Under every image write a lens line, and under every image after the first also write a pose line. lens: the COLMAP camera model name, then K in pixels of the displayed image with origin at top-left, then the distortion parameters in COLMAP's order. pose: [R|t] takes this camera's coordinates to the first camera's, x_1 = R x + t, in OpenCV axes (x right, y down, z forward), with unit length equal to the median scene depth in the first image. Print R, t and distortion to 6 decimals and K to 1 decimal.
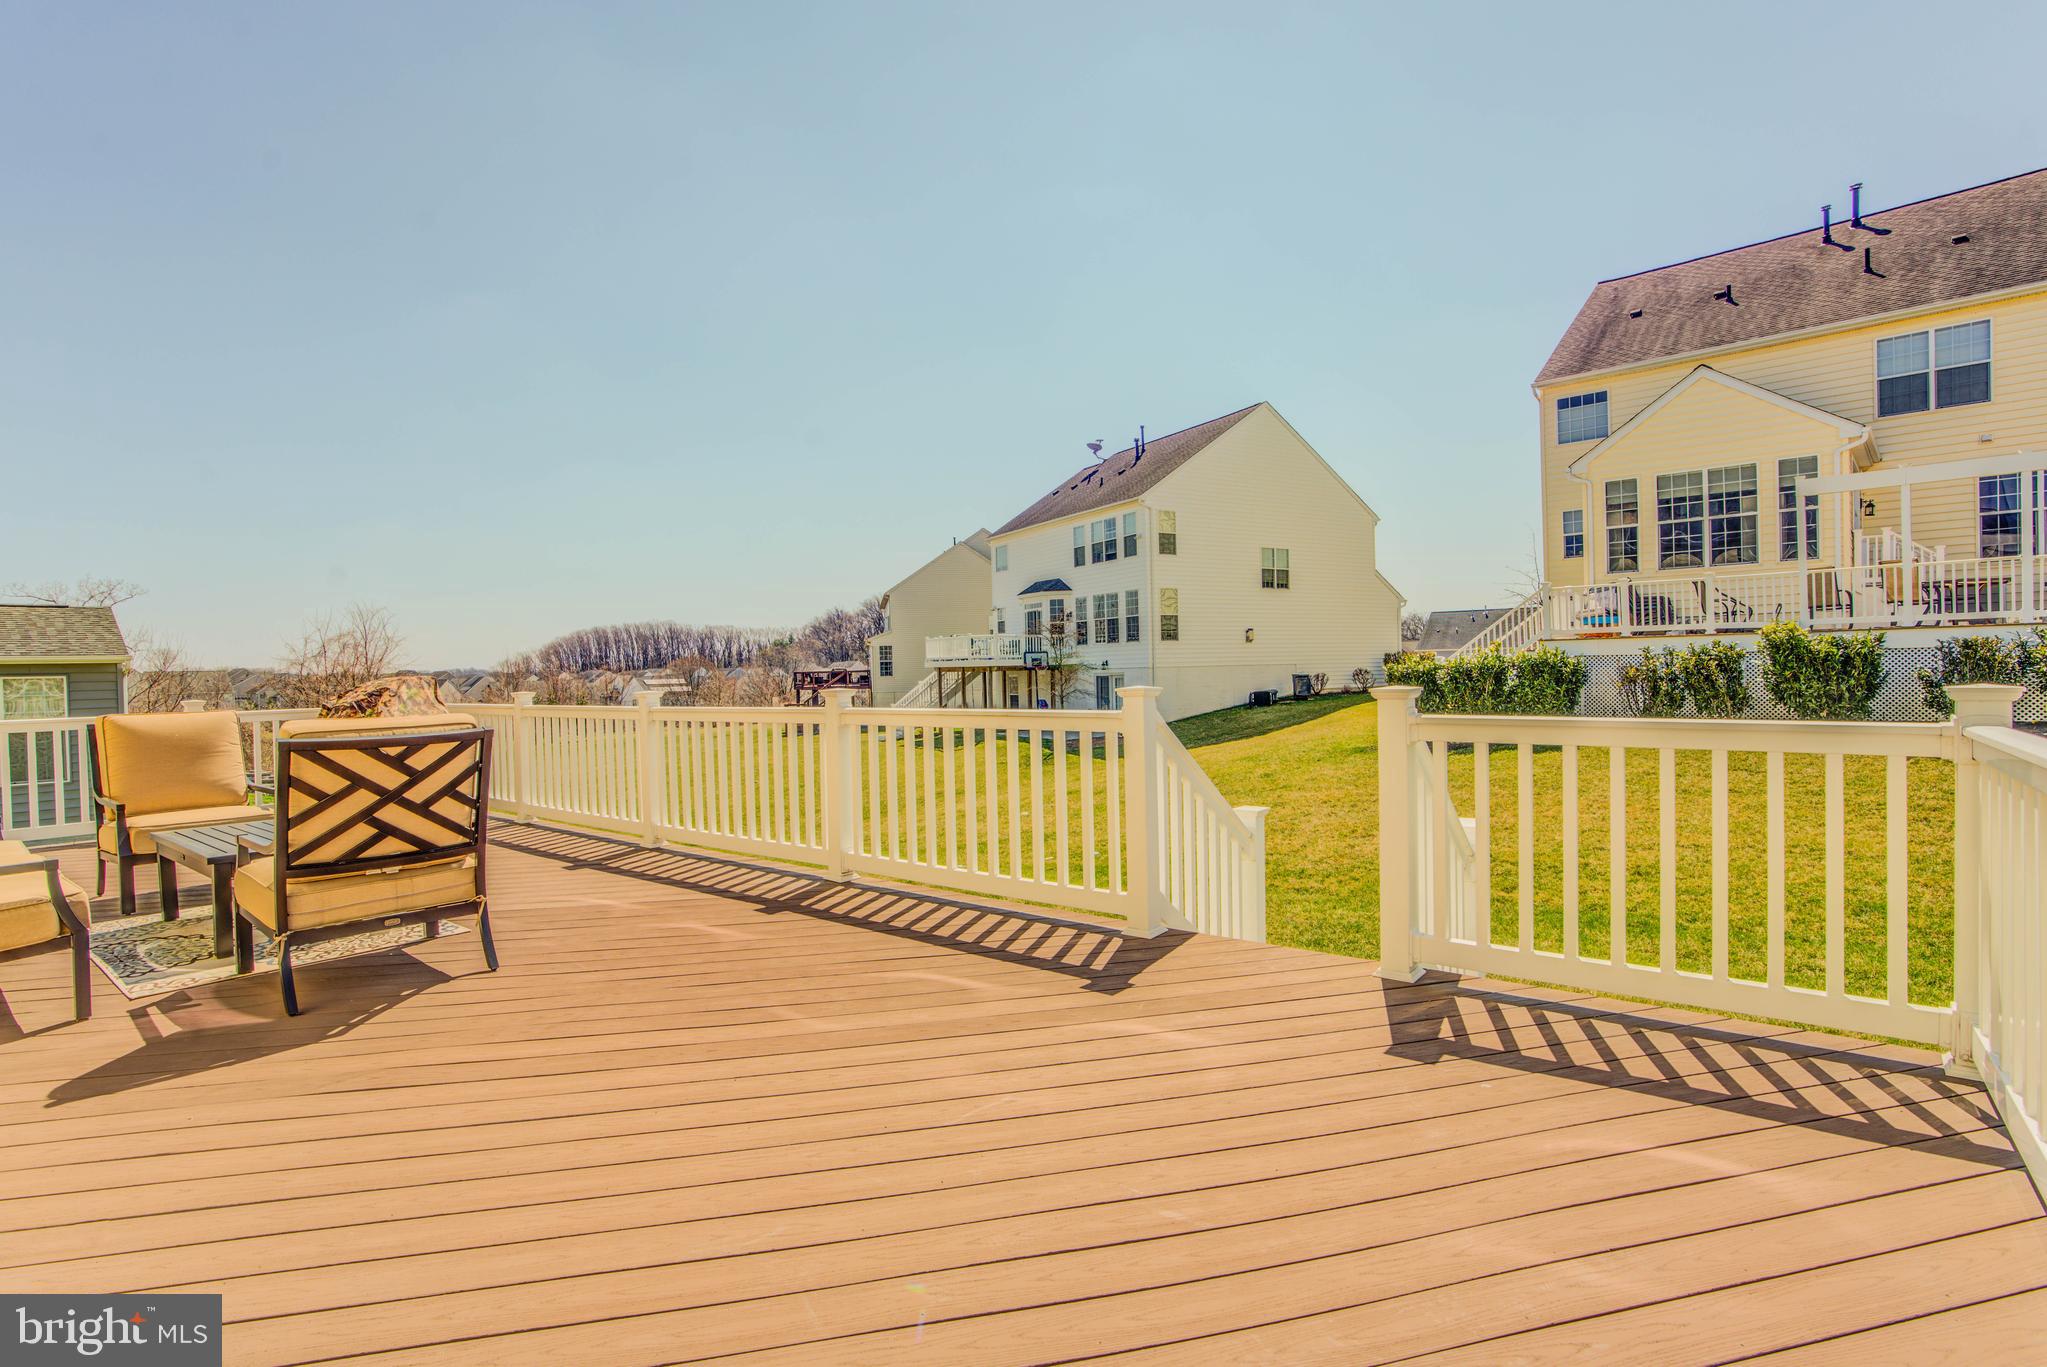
lens RADIAL K [[944.3, 0, 1045.9], [0, 944.3, 695.5], [0, 0, 1]] dist [-0.049411, 0.013565]
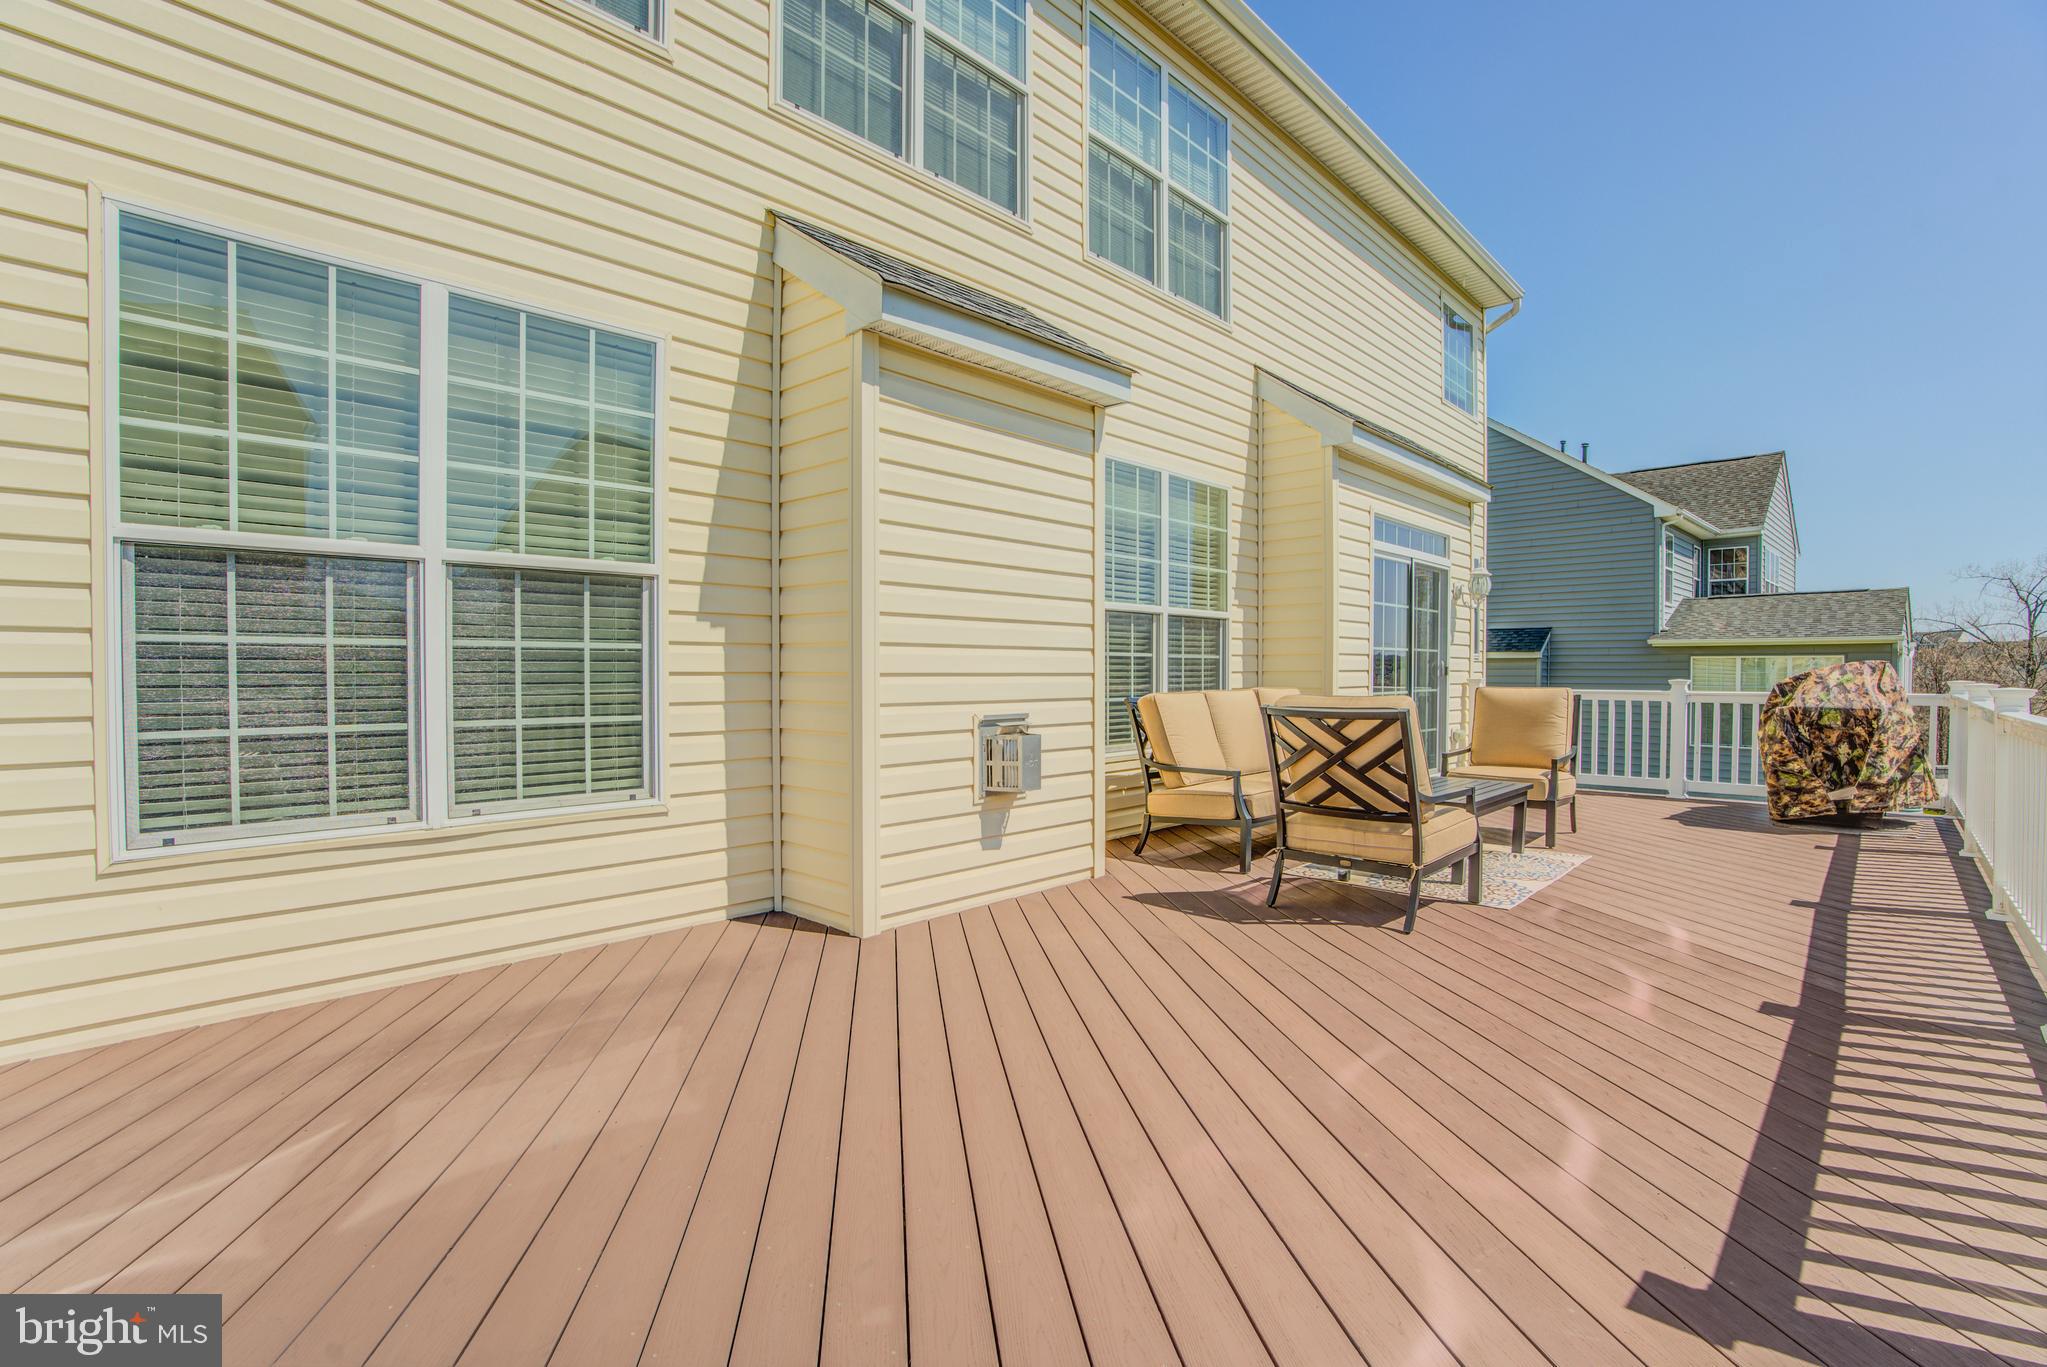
lens RADIAL K [[944.3, 0, 1002.6], [0, 944.3, 680.7], [0, 0, 1]] dist [-0.049411, 0.013565]
pose [[-0.105274, 0.031843, -0.993933, 0.555827], [-0.023732, 0.999122, 0.034523, -0.026309], [0.994160, 0.027222, -0.104426, 0.671902]]
